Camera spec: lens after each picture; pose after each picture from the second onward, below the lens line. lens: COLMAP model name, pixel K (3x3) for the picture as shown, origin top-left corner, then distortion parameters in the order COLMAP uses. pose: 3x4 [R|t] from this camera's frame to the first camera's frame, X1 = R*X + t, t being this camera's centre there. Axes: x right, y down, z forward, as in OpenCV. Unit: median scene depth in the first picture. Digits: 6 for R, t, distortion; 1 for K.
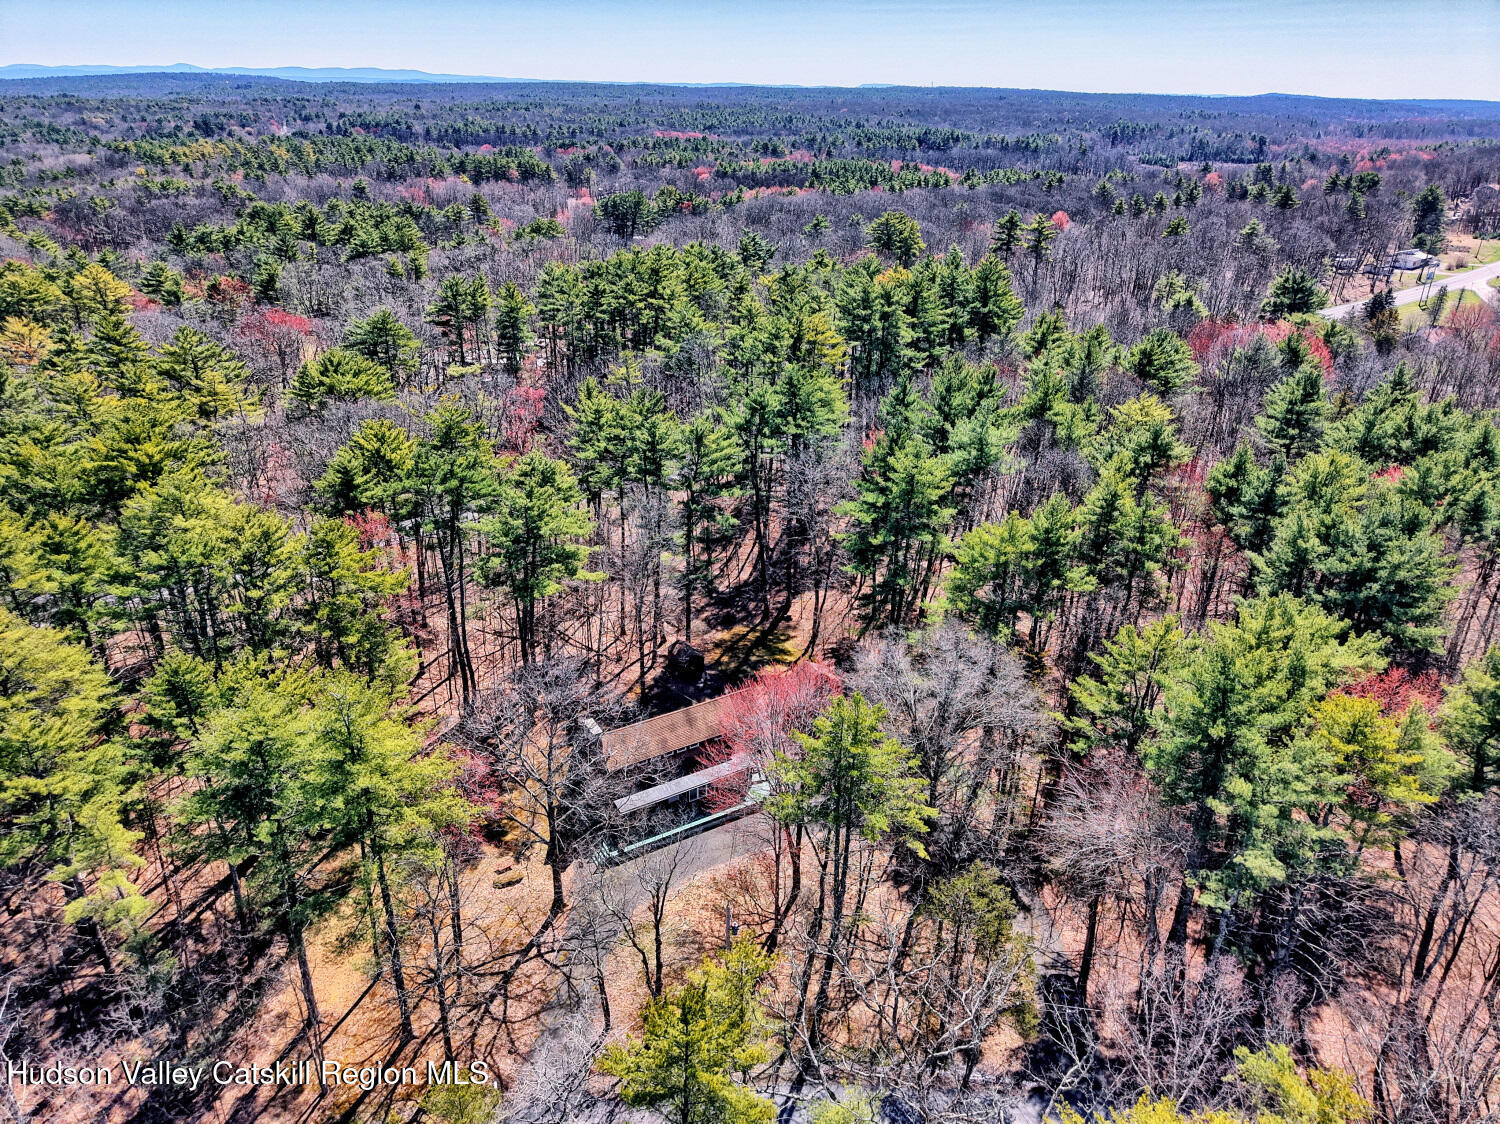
lens RADIAL K [[1012.6, 0, 742.6], [0, 1012.6, 558.5], [0, 0, 1]] dist [0.022092, -0.022458]
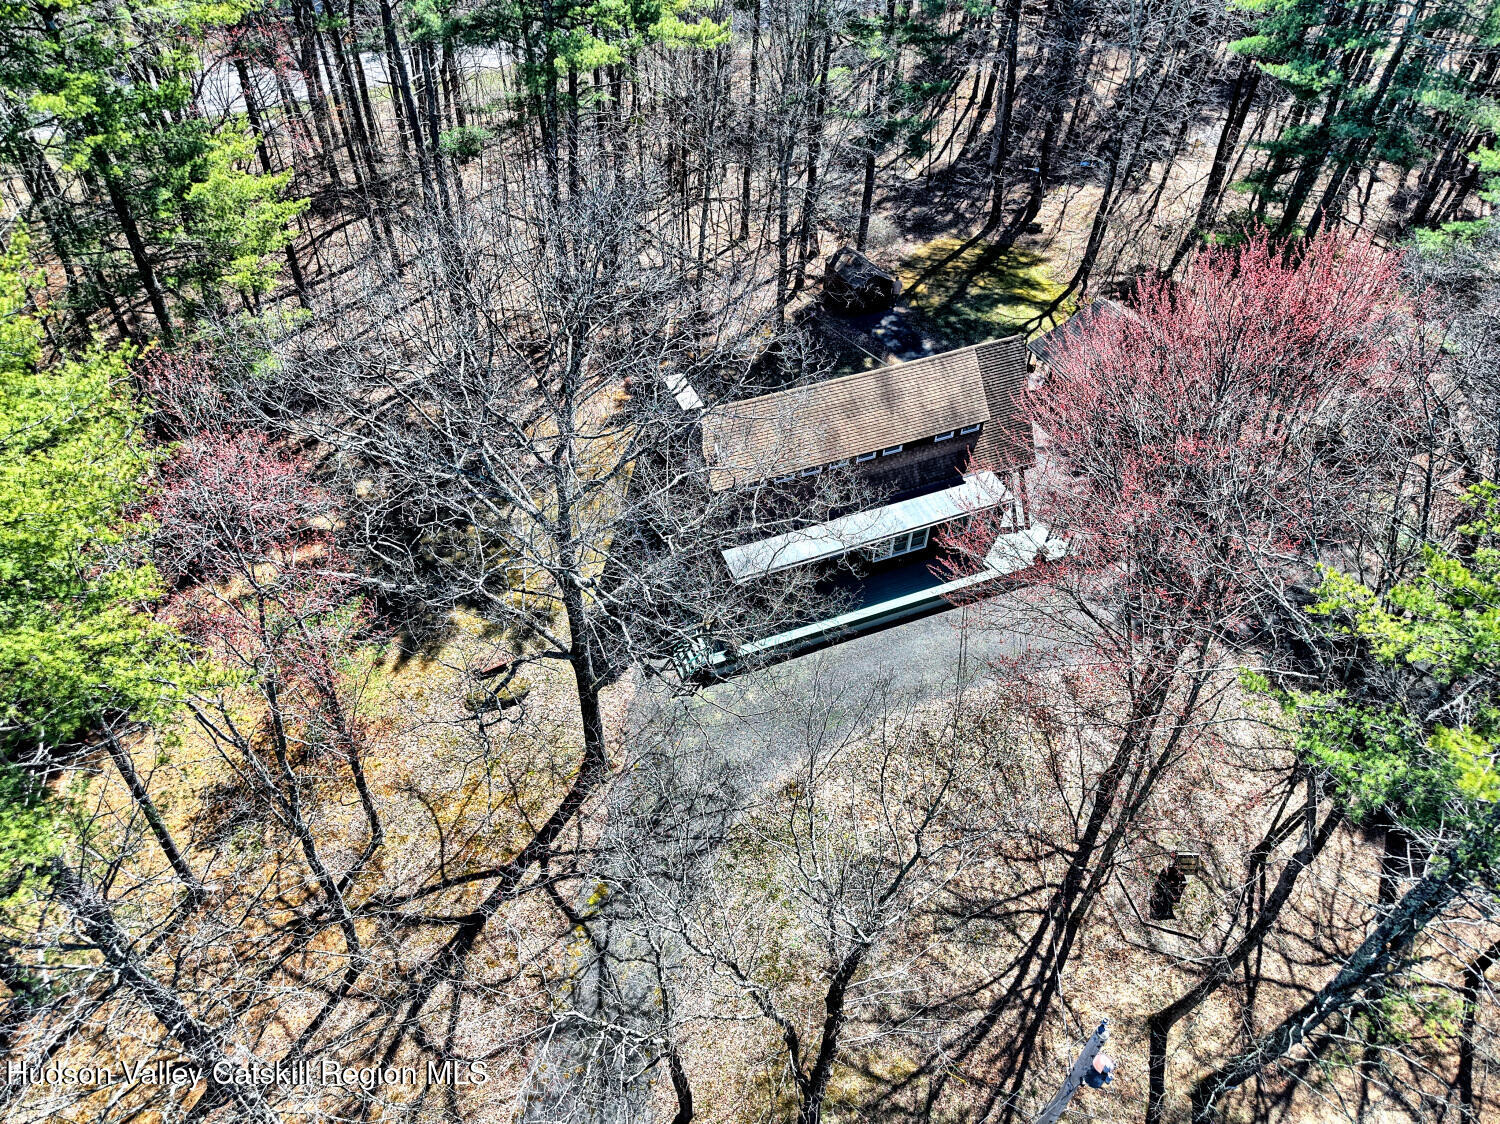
lens RADIAL K [[1012.6, 0, 736.0], [0, 1012.6, 555.8], [0, 0, 1]] dist [0.022092, -0.022458]
pose [[0.991915, 0.091897, -0.087523, -0.054908], [-0.059985, 0.947268, 0.314778, 0.064744], [0.111835, -0.306983, 0.945121, 0.387631]]
